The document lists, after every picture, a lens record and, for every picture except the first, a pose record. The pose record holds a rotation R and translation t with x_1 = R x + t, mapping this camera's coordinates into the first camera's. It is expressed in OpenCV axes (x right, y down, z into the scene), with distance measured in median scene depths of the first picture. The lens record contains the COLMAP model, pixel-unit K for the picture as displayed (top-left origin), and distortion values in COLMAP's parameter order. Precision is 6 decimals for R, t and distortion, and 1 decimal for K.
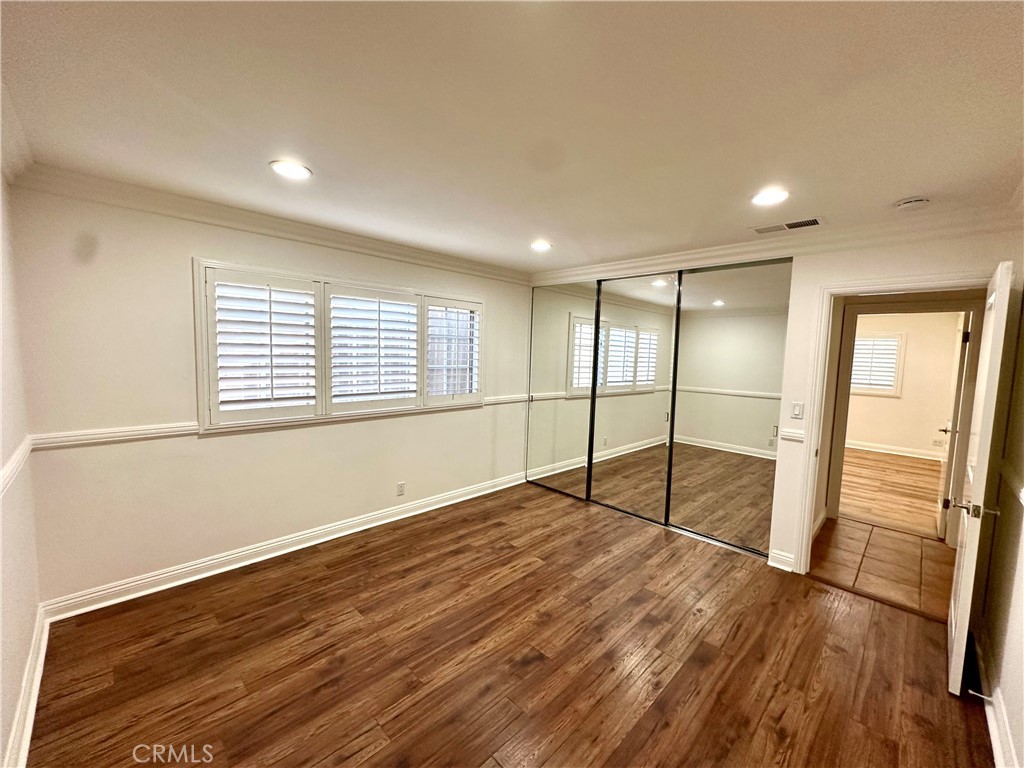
lens RADIAL K [[409.6, 0, 505.6], [0, 409.6, 387.6], [0, 0, 1]] dist [-0.002472, 0.000944]
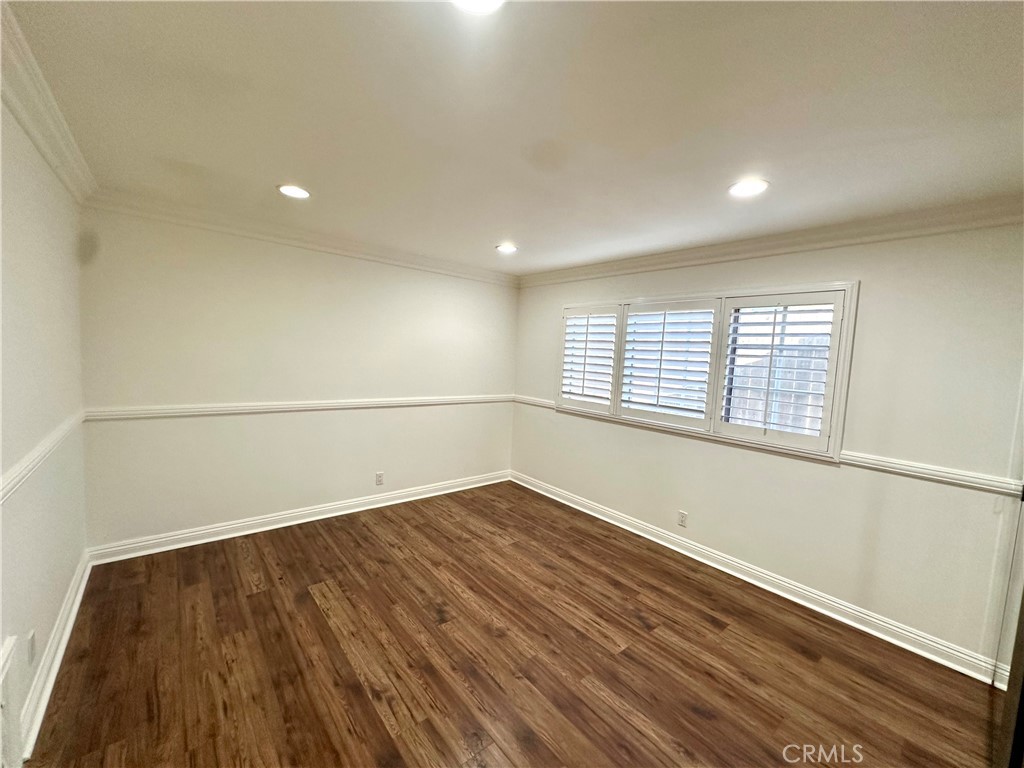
lens RADIAL K [[409.6, 0, 515.0], [0, 409.6, 387.2], [0, 0, 1]] dist [-0.002472, 0.000944]
pose [[-0.073373, 0.048670, -0.996116, 0.835436], [-0.145137, 0.987654, 0.058948, -0.045730], [0.986687, 0.148899, -0.065404, 0.851512]]
